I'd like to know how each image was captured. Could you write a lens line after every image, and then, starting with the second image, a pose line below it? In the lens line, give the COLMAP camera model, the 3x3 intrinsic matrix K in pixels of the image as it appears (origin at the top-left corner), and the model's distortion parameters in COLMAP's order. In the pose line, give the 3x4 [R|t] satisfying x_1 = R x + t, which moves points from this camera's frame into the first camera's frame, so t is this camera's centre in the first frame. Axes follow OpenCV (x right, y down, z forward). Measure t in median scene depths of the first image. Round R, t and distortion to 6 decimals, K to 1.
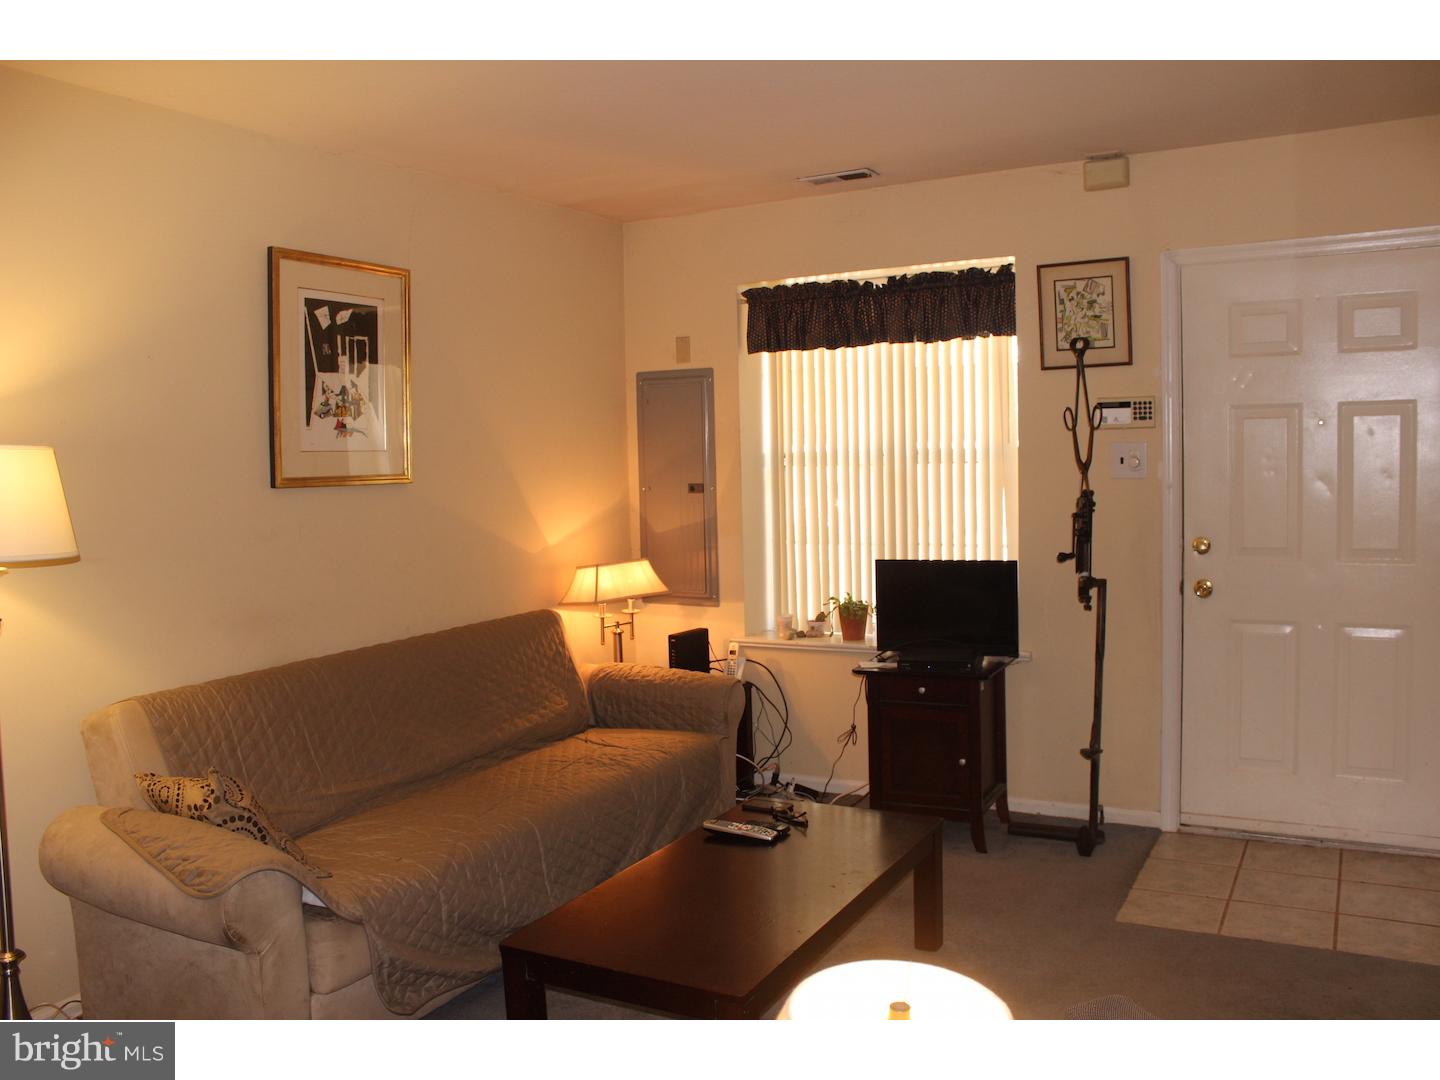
lens RADIAL K [[1197.9, 0, 720.0], [0, 1197.9, 540.0], [0, 0, 1]] dist [-0.146427, 0.138064]
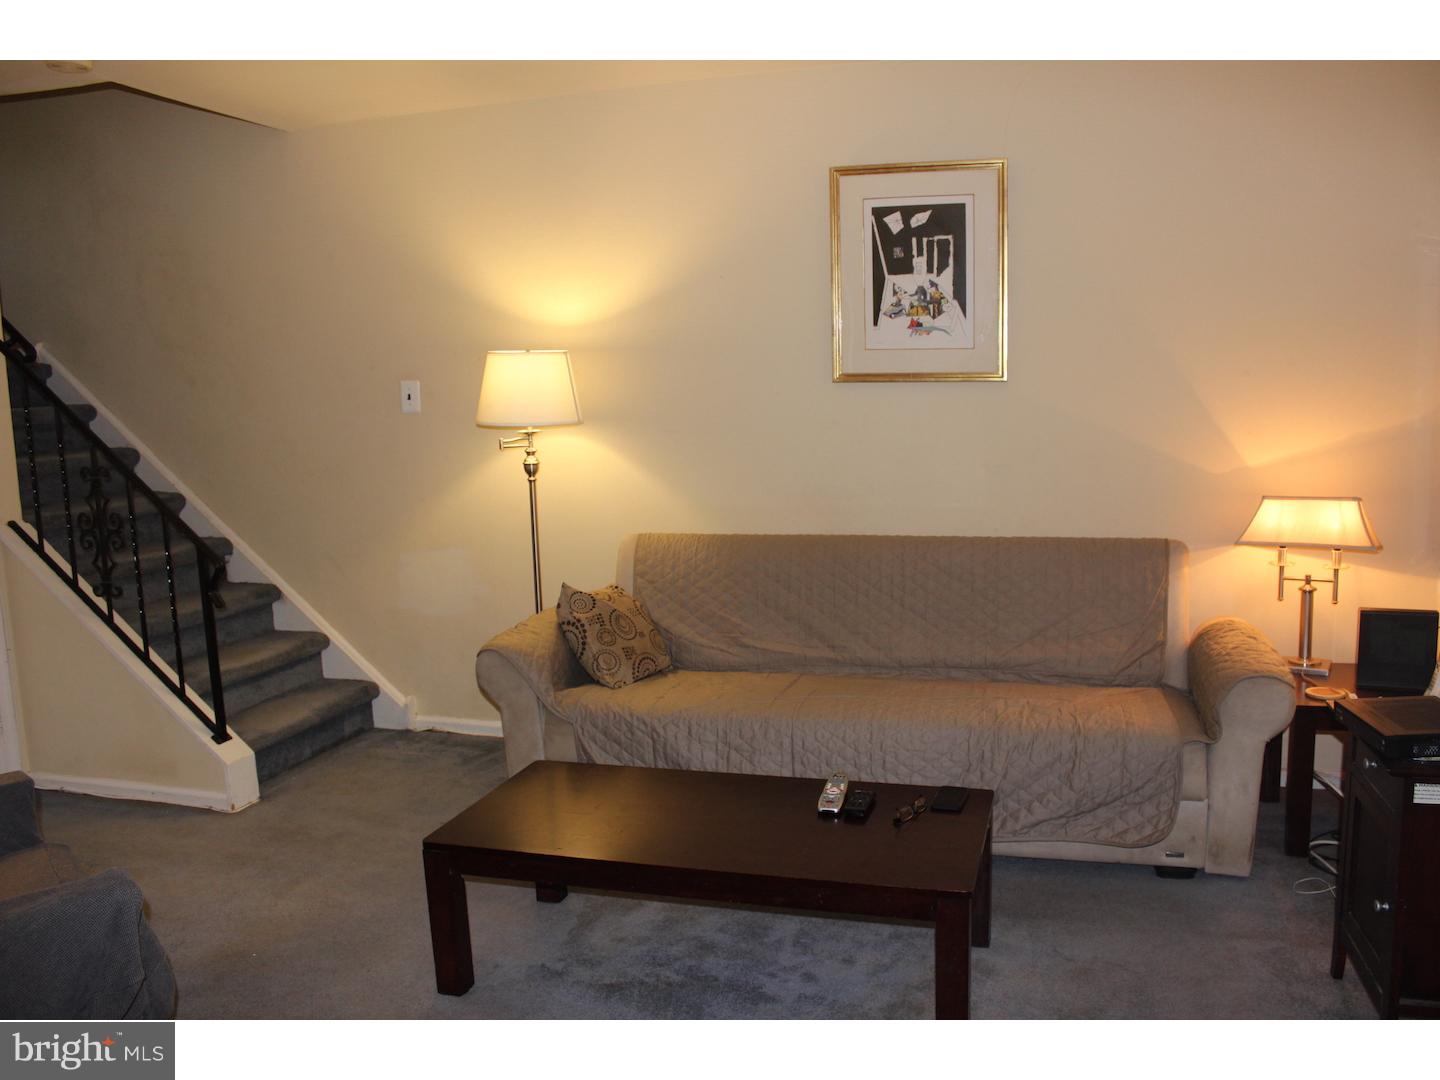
lens RADIAL K [[1197.9, 0, 720.0], [0, 1197.9, 540.0], [0, 0, 1]] dist [-0.146427, 0.138064]
pose [[0.212244, 0.159801, -0.964062, 0.693417], [-0.054561, 0.986938, 0.151581, -0.058458], [0.975692, 0.020428, 0.218190, 0.604526]]
